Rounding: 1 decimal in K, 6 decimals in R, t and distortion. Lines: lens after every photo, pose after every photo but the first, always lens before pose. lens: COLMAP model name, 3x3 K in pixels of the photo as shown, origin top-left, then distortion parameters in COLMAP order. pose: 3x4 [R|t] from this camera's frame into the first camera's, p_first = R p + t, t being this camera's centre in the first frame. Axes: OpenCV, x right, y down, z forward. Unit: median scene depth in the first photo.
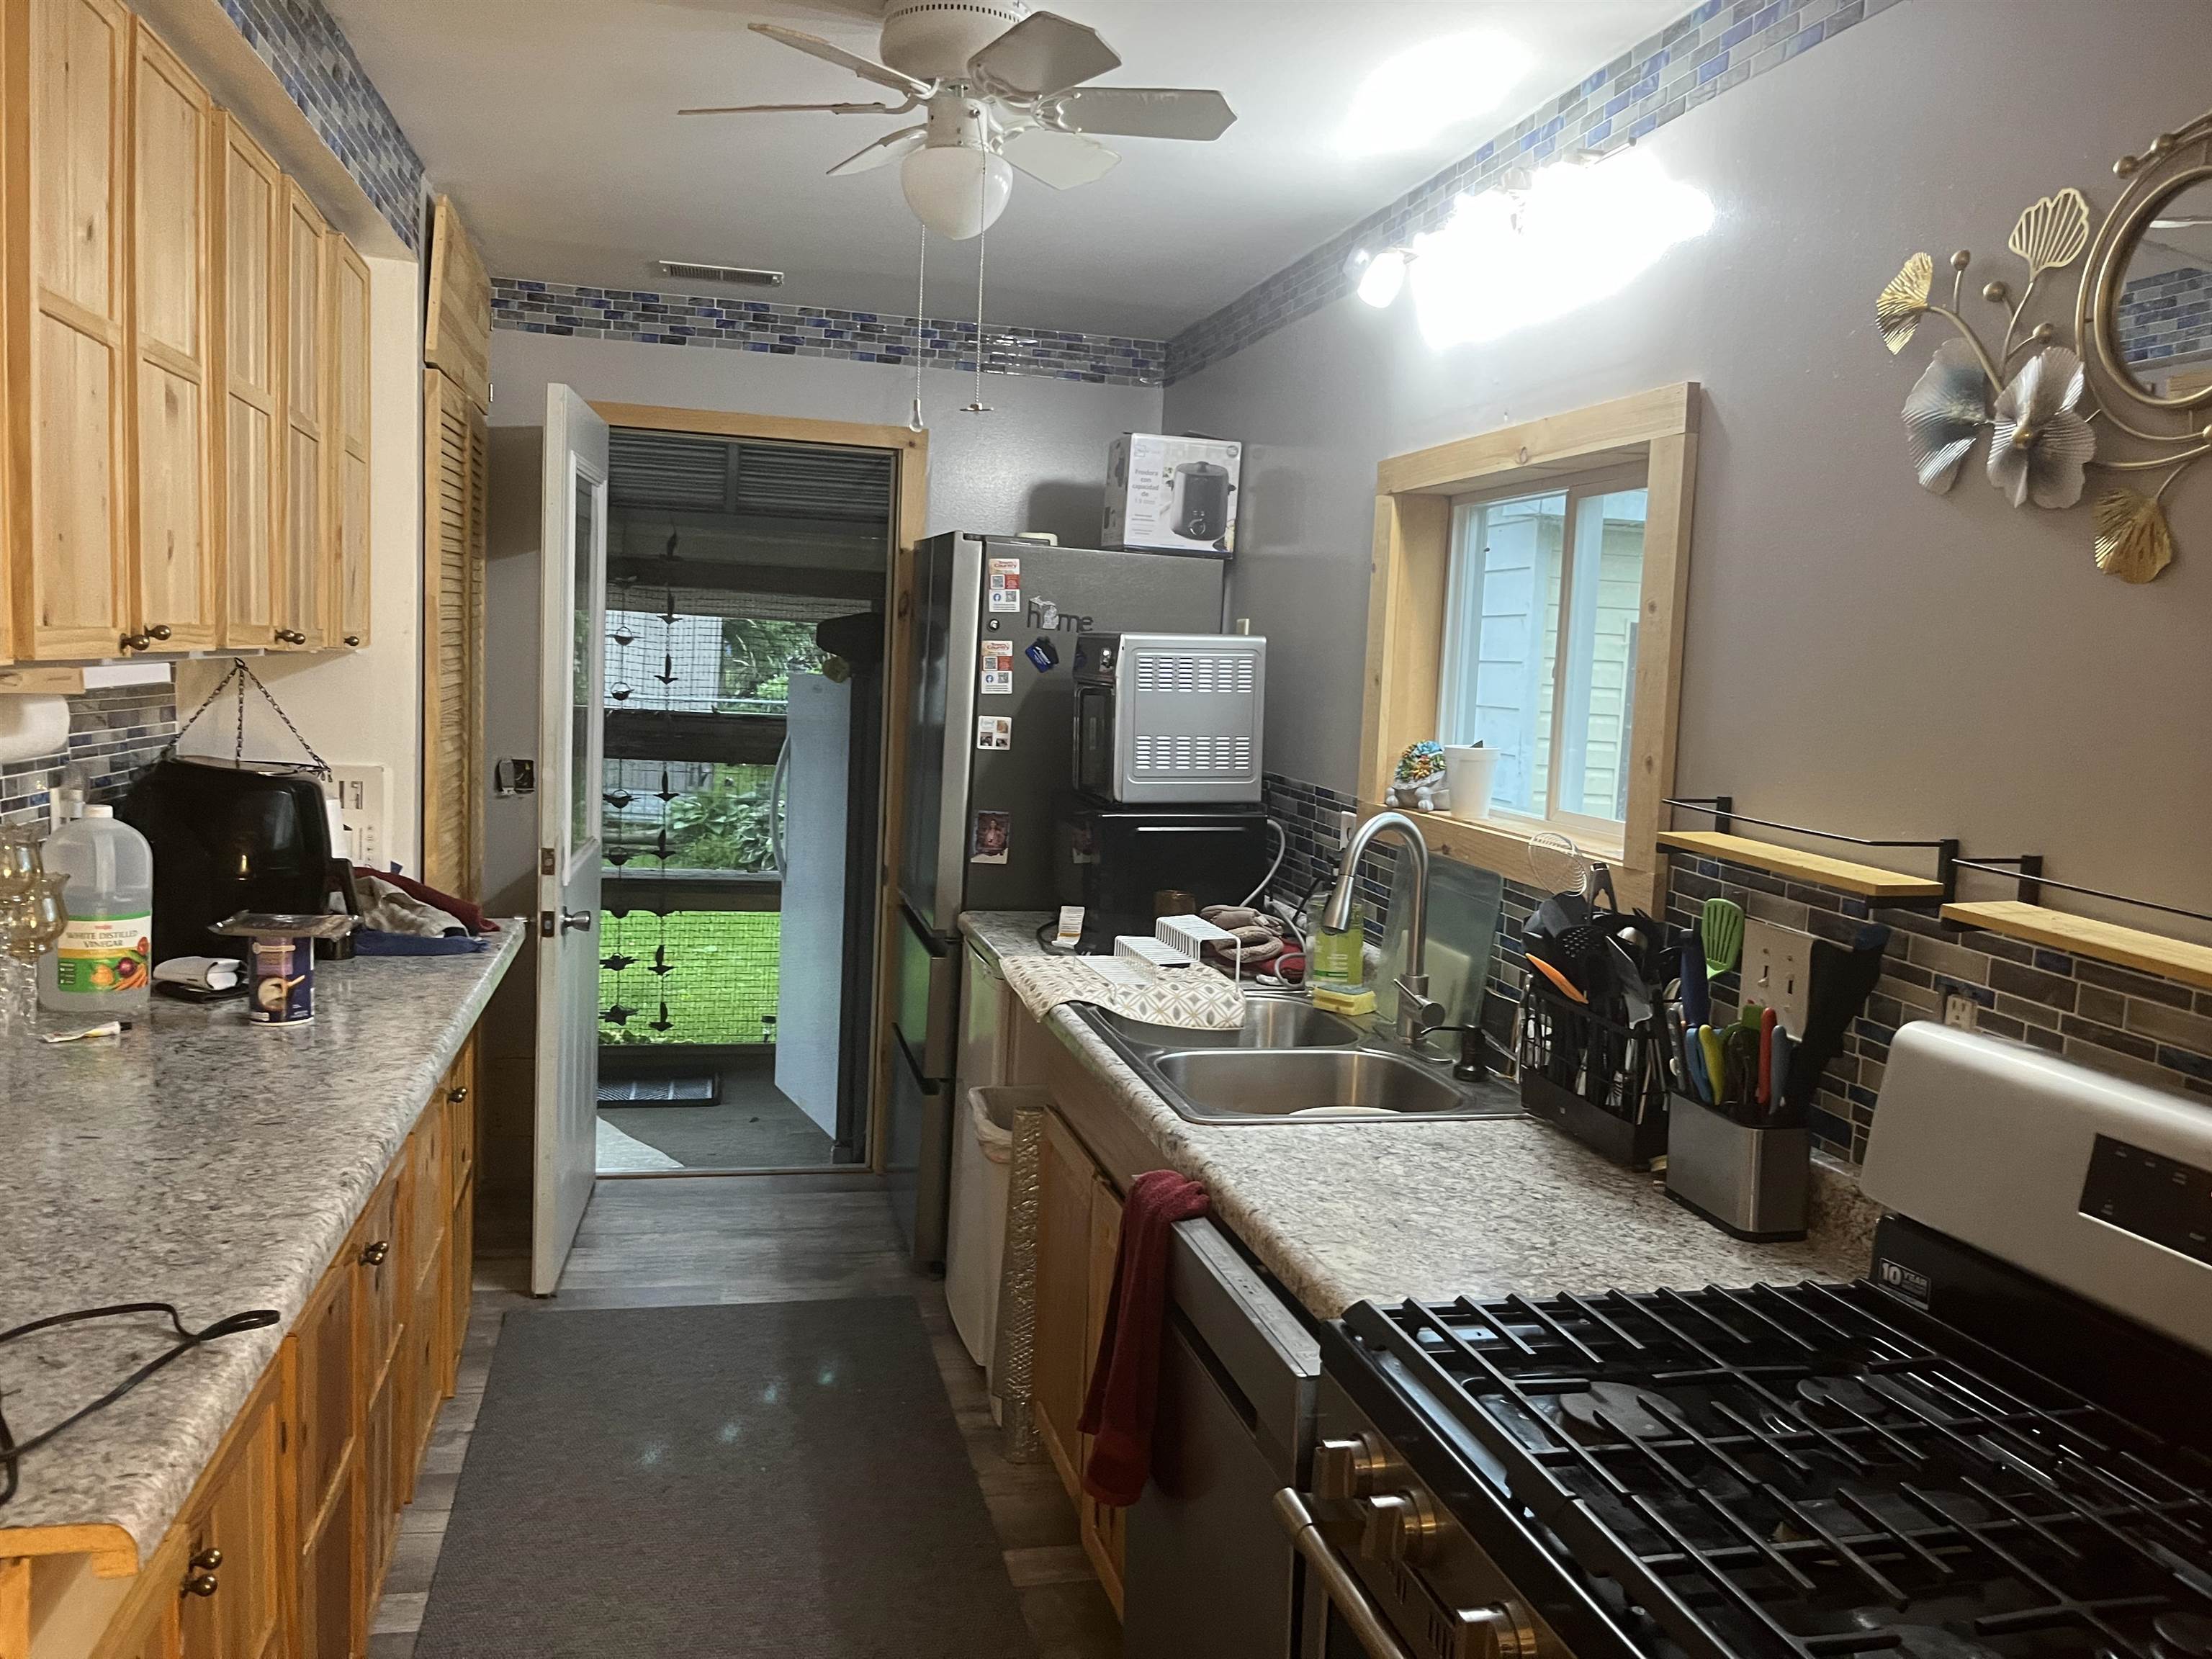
lens RADIAL K [[1682.0, 0, 1098.4], [0, 1682.0, 834.8], [0, 0, 1]] dist [0.033462, -0.070824]
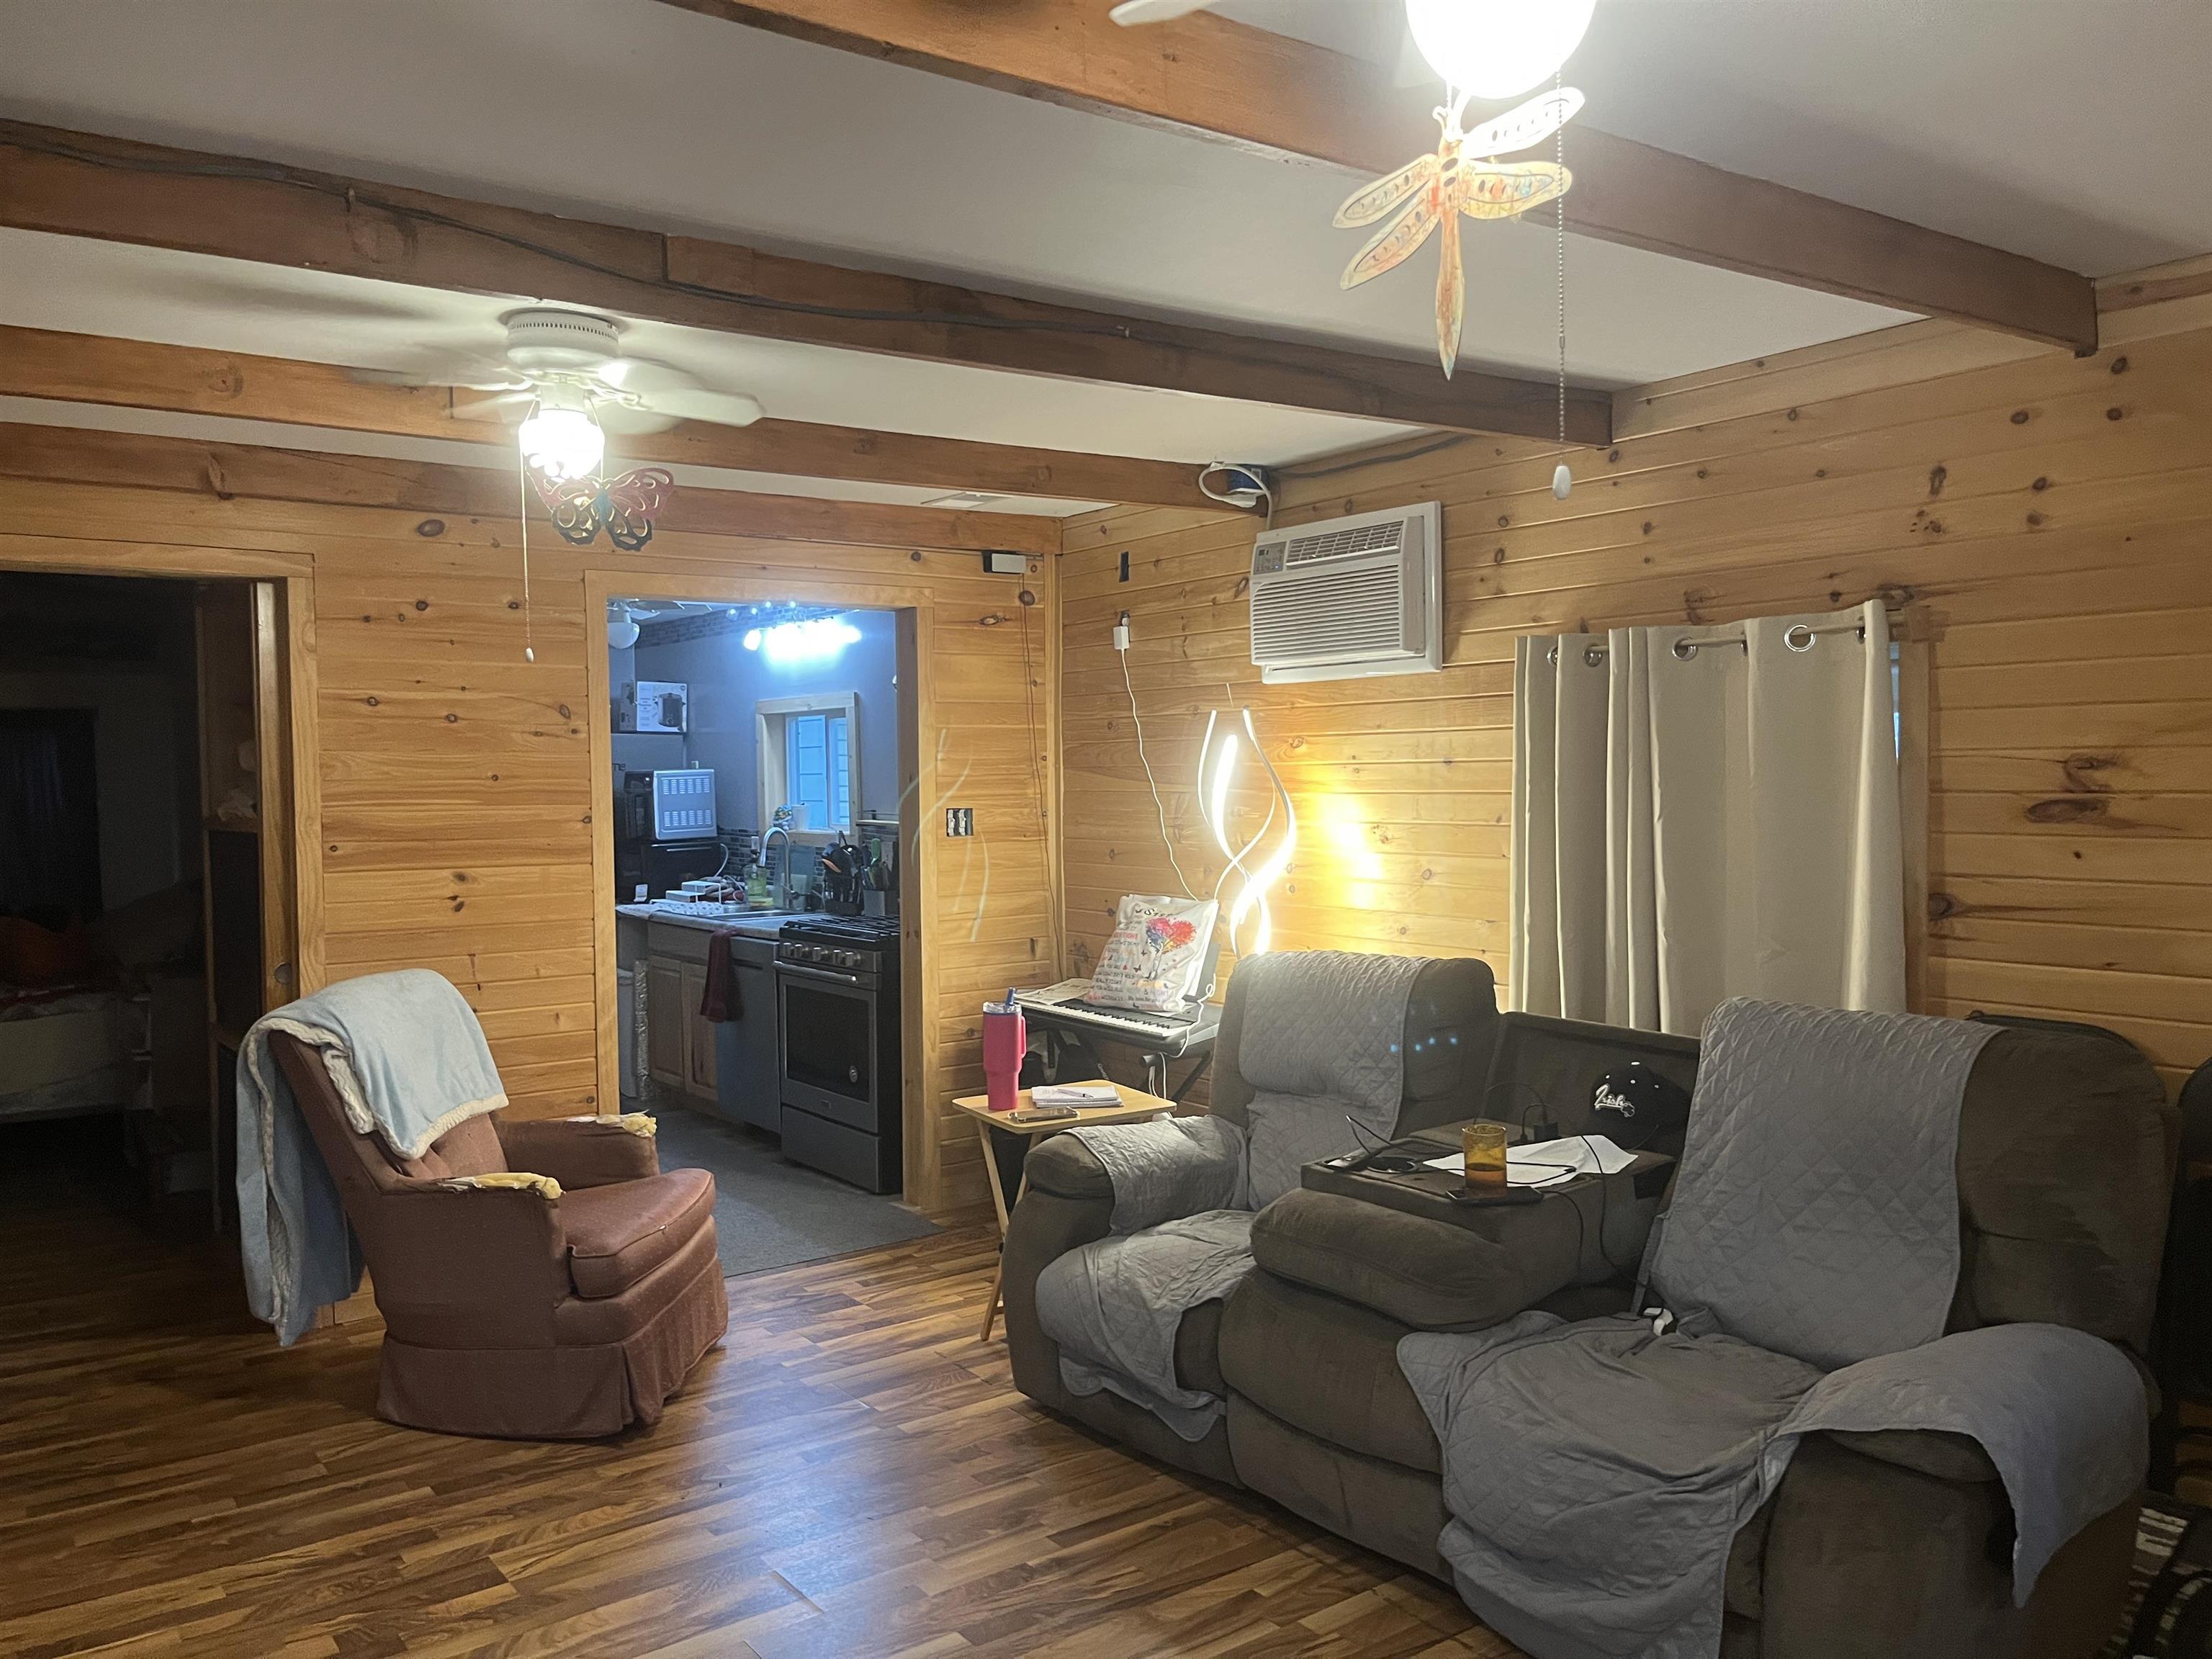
lens RADIAL K [[1682.0, 0, 1128.3], [0, 1682.0, 833.7], [0, 0, 1]] dist [0.033462, -0.070824]
pose [[0.914494, -0.066929, 0.399026, -0.289781], [0.094405, 0.994298, -0.049583, 0.134242], [-0.393433, 0.083013, 0.915598, -1.283880]]
